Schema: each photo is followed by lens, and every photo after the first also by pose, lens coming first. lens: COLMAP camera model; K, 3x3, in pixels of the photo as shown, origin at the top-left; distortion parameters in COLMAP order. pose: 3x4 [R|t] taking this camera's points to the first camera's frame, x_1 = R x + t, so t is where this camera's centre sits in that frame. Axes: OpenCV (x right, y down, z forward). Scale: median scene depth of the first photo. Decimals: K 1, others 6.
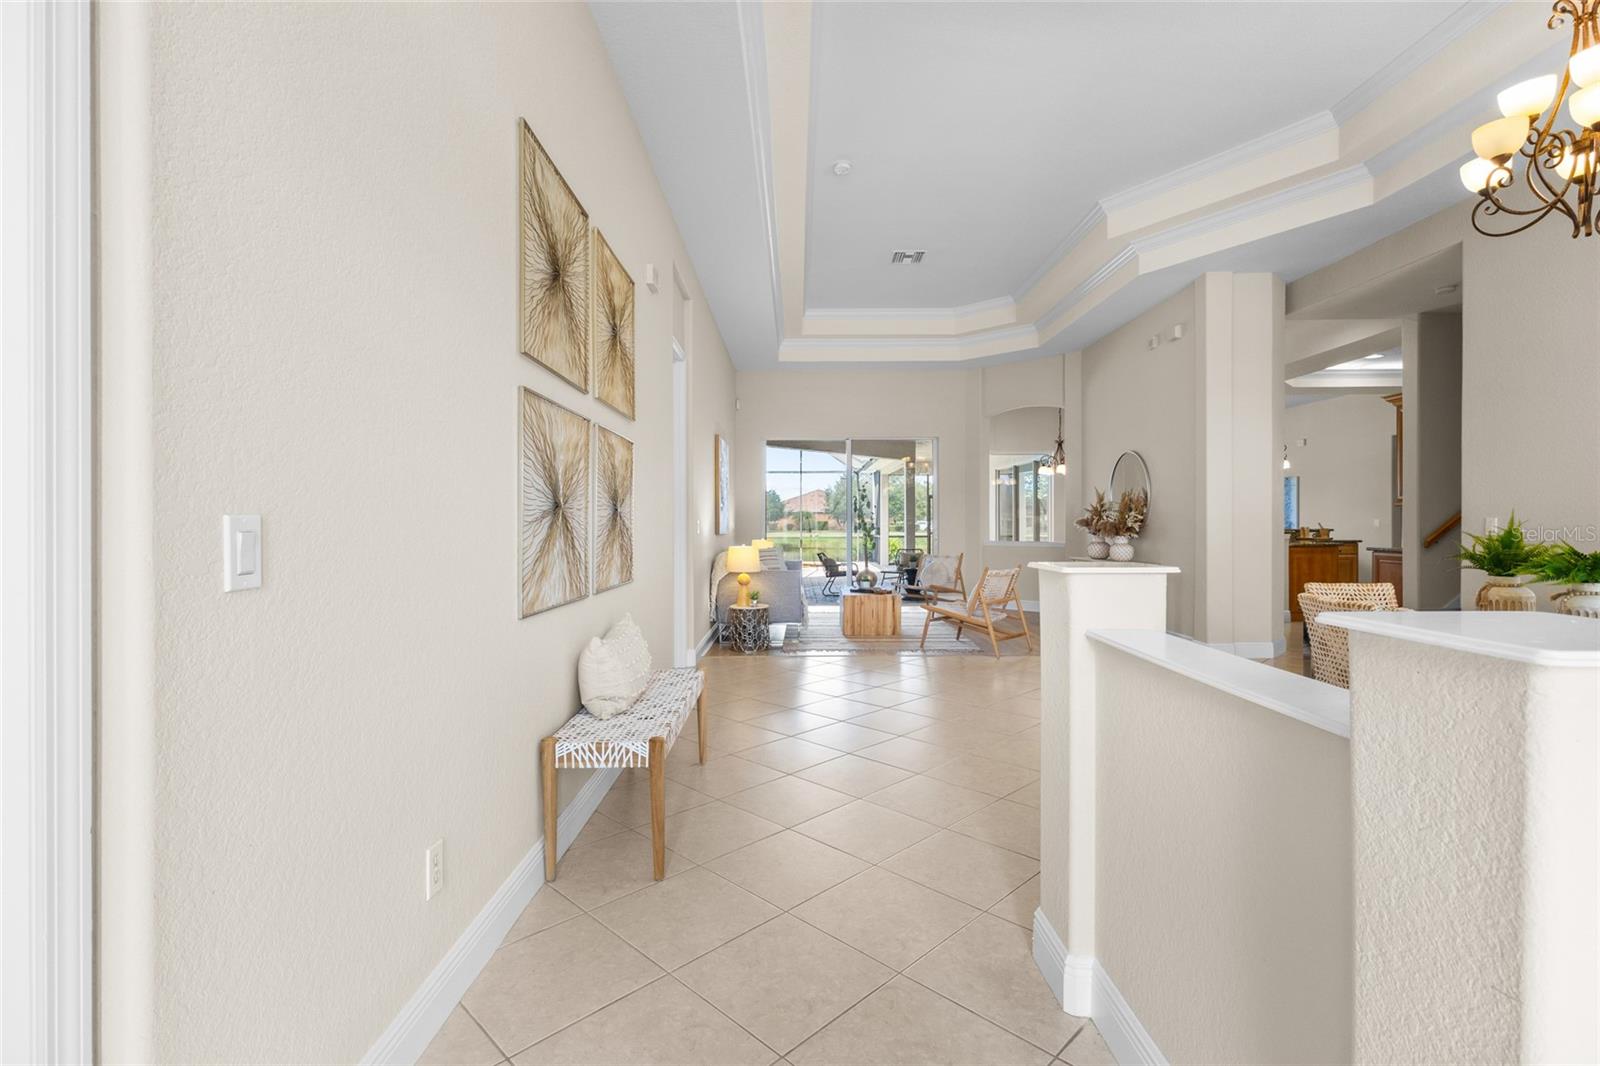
lens RADIAL K [[738.2, 0, 785.1], [0, 738.2, 523.5], [0, 0, 1]] dist [0.005610, 0.000042]
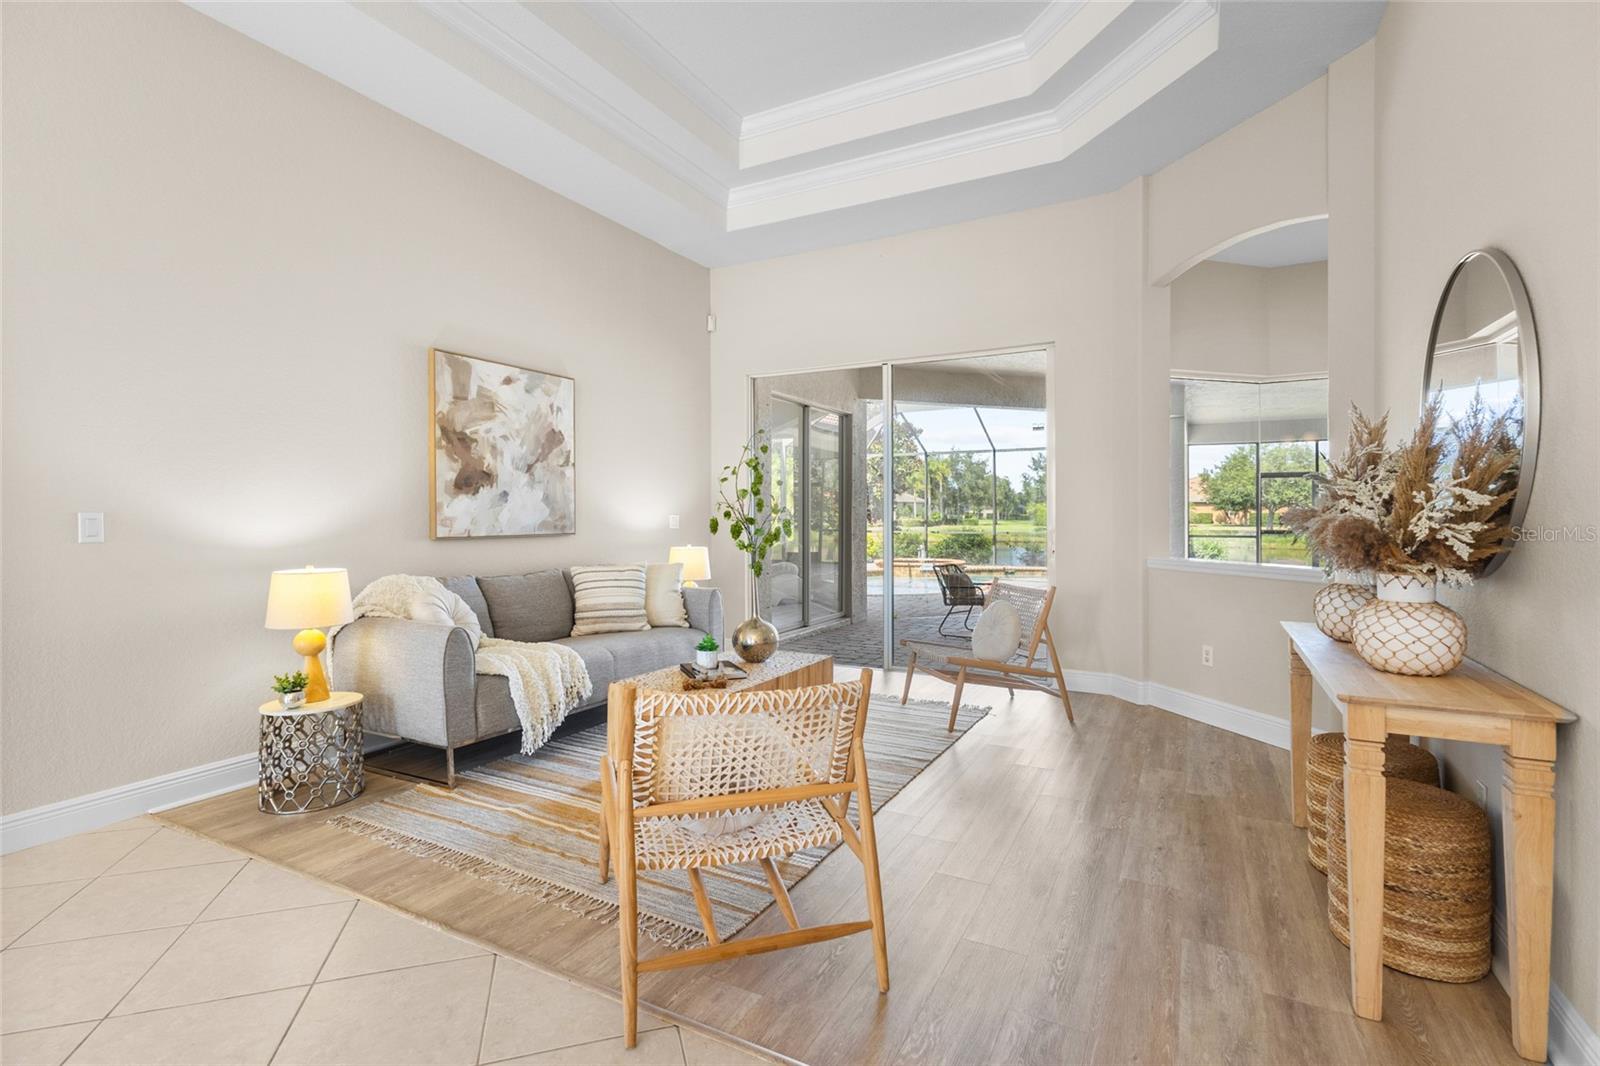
lens RADIAL K [[738.2, 0, 813.6], [0, 738.2, 524.8], [0, 0, 1]] dist [0.005610, 0.000042]
pose [[0.892497, 0.006676, -0.451005, 0.387043], [-0.000868, 0.999914, 0.013084, -0.003447], [0.451053, -0.011286, 0.892426, 0.670828]]
